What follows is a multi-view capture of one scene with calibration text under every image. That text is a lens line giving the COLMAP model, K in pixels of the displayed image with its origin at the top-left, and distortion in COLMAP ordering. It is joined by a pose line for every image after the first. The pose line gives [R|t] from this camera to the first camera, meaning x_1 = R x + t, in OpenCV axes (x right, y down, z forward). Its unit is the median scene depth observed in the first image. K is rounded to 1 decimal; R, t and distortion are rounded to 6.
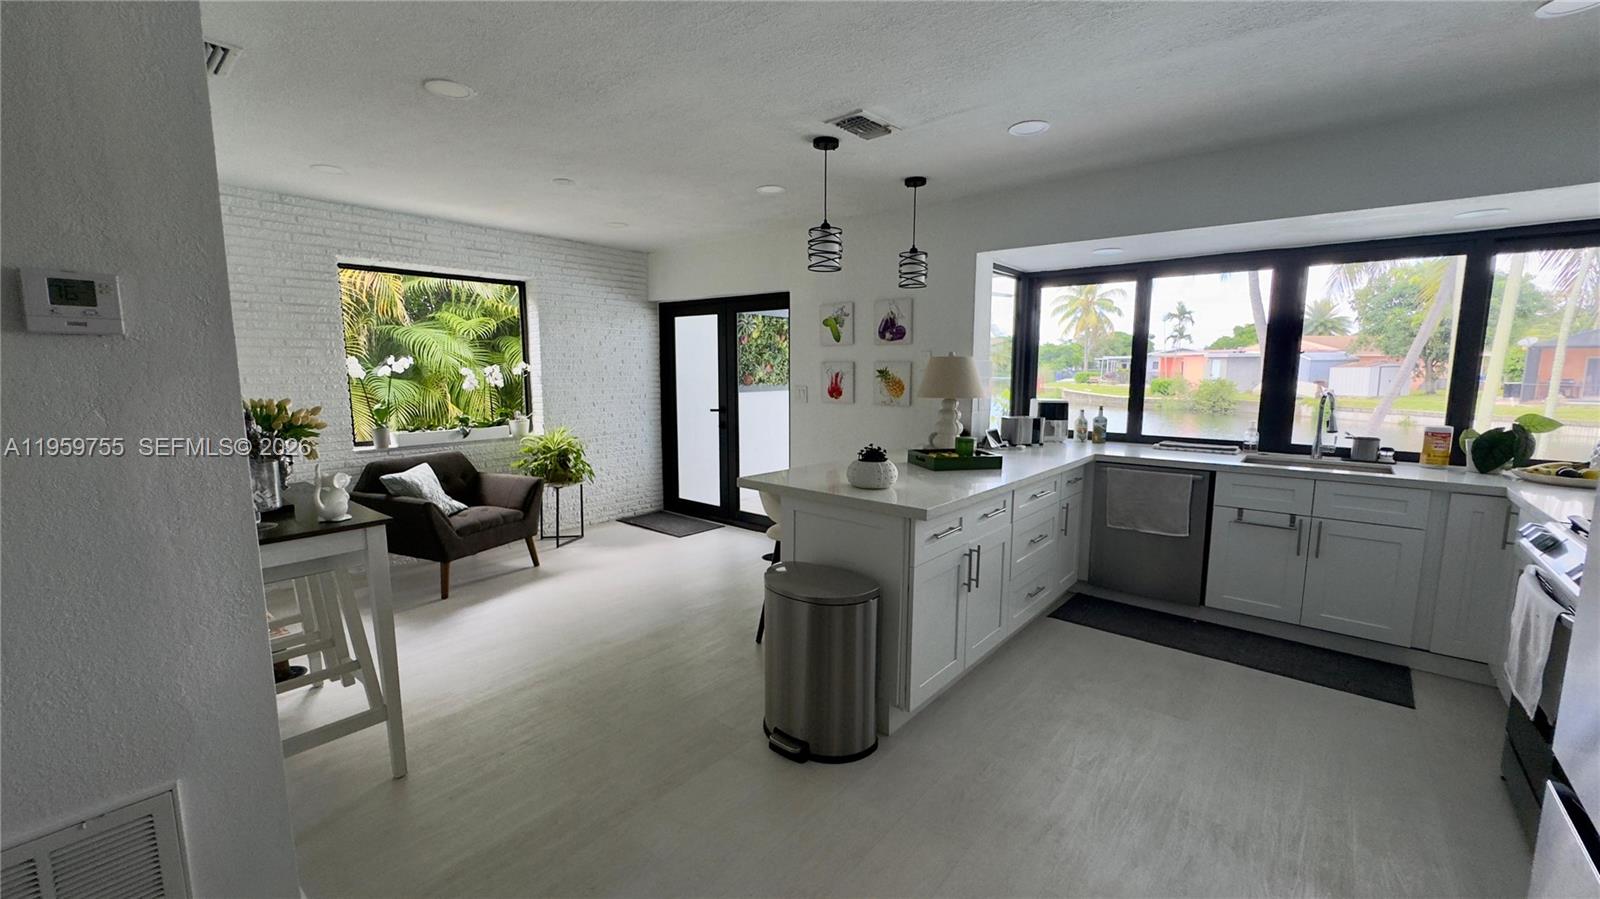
lens RADIAL K [[636.2, 0, 805.4], [0, 636.2, 446.7], [0, 0, 1]] dist [0.000437, -0.001458]
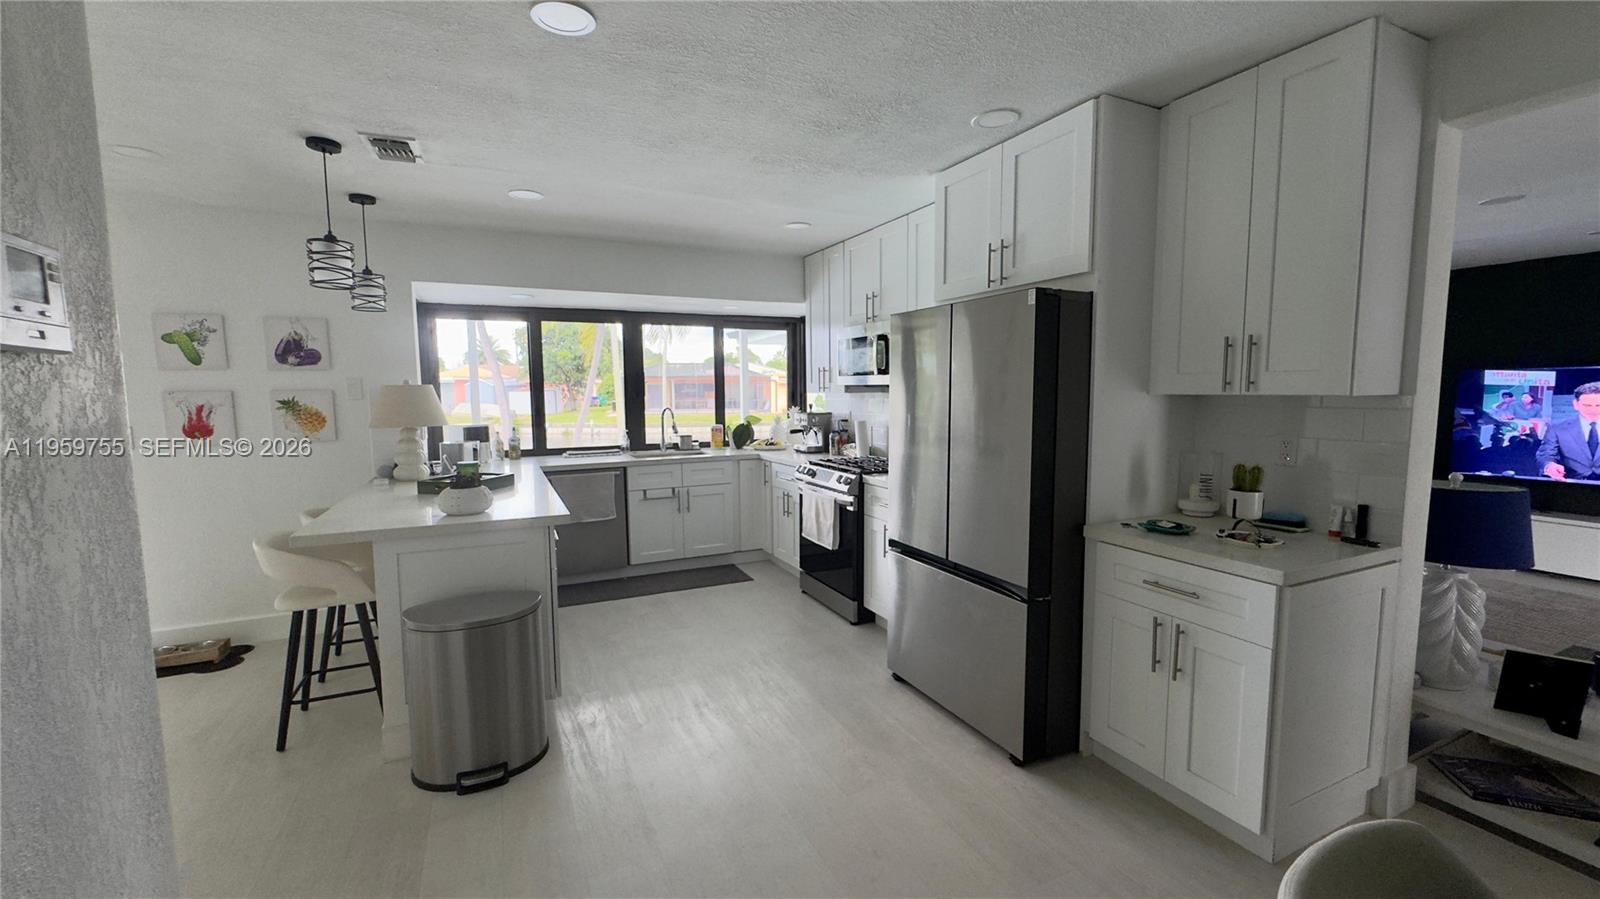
lens RADIAL K [[636.2, 0, 794.9], [0, 636.2, 450.7], [0, 0, 1]] dist [0.000437, -0.001458]
pose [[0.426556, -0.094060, 0.899557, -0.398644], [0.121636, 0.991508, 0.045997, -0.014195], [-0.896245, 0.089798, 0.434375, 0.053549]]
